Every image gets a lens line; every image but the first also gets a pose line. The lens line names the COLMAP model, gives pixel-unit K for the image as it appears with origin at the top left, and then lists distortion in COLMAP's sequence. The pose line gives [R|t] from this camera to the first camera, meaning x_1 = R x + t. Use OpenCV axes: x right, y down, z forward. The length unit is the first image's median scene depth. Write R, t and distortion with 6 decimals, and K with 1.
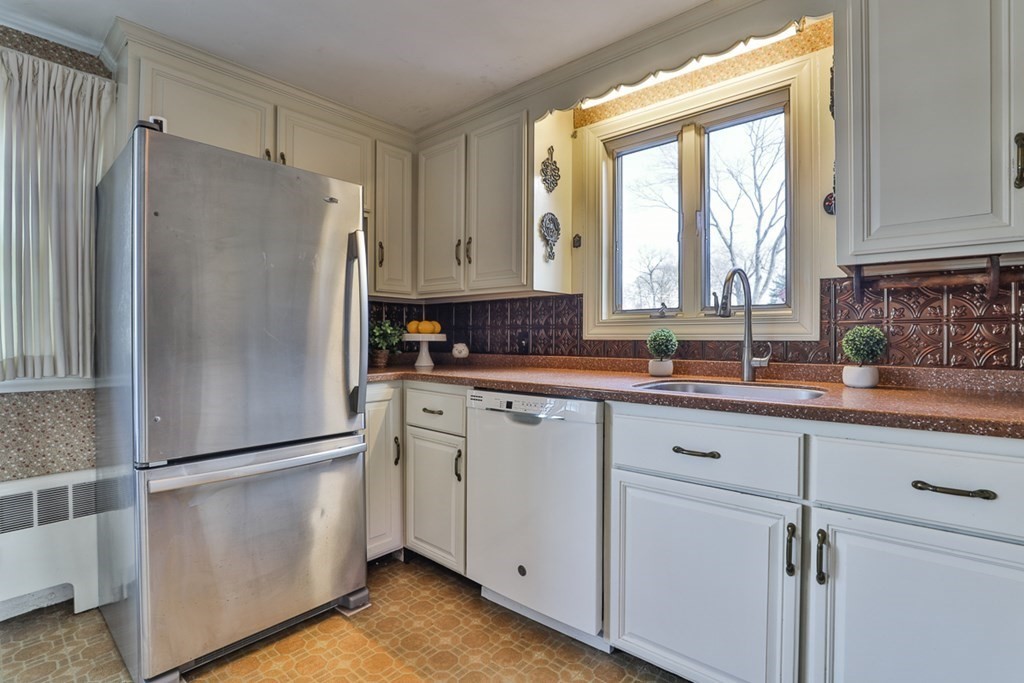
lens RADIAL K [[478.3, 0, 514.1], [0, 478.3, 336.6], [0, 0, 1]] dist [-0.036311, 0.000357]
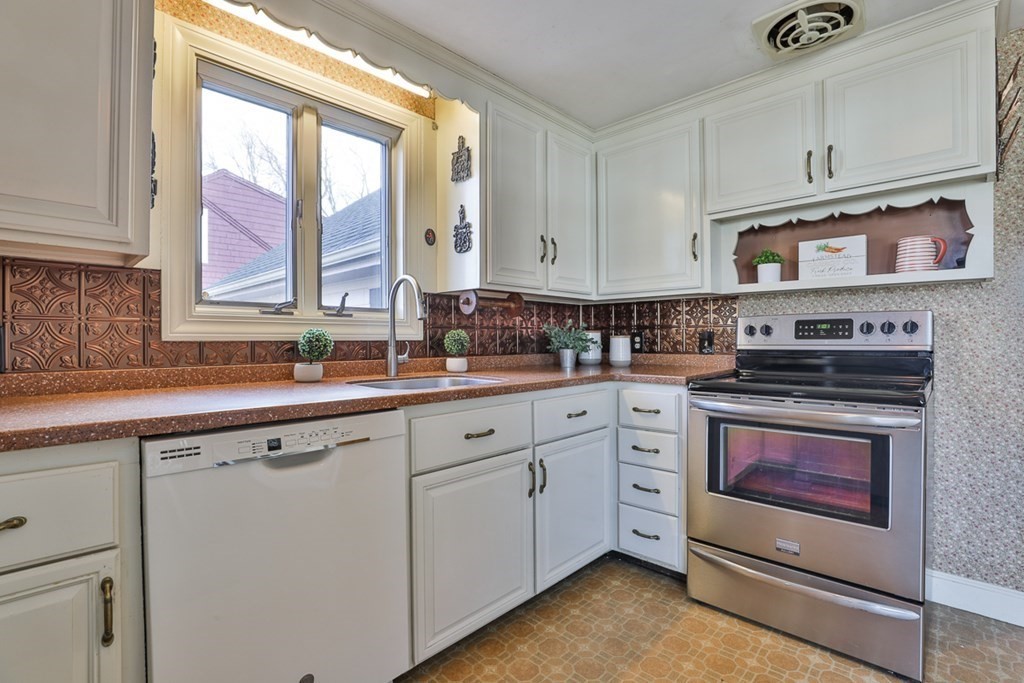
lens RADIAL K [[468.2, 0, 509.5], [0, 468.2, 342.0], [0, 0, 1]] dist [-0.038372, 0.000089]
pose [[0.055873, -0.007356, 0.998411, -0.609602], [-0.000997, 0.999972, 0.007424, 0.003742], [-0.998437, -0.001411, 0.055864, 0.675115]]
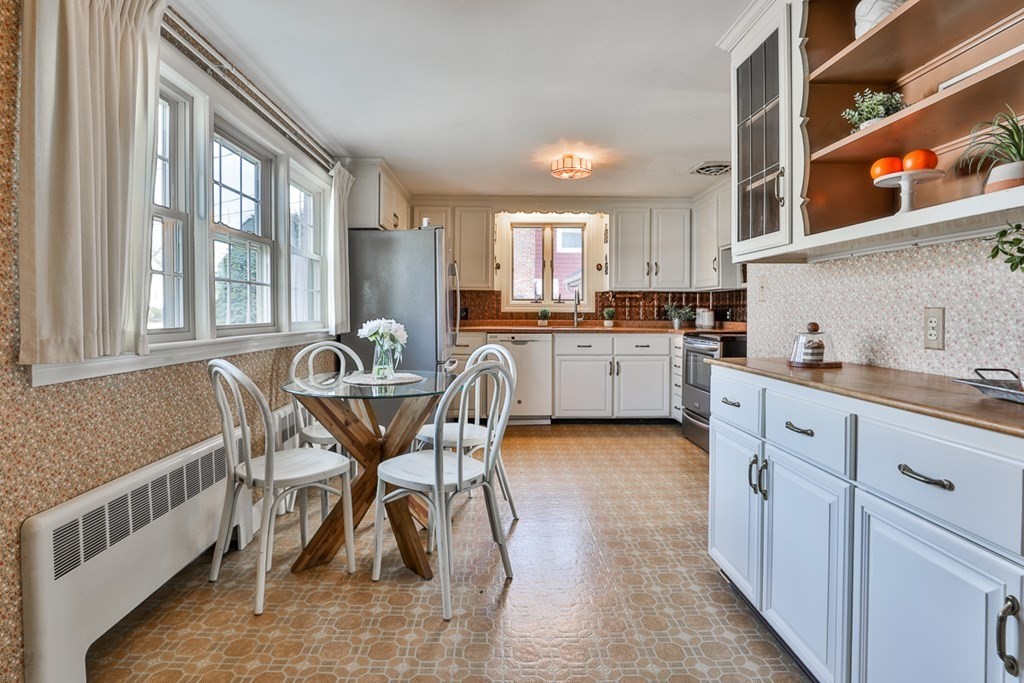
lens RADIAL K [[502.6, 0, 509.6], [0, 502.6, 313.9], [0, 0, 1]] dist [-0.046409, 0.013424]
pose [[0.744665, -0.003537, 0.667429, -1.837371], [-0.005806, 0.999914, 0.011777, -0.015963], [-0.667413, -0.012645, 0.744580, -0.985682]]
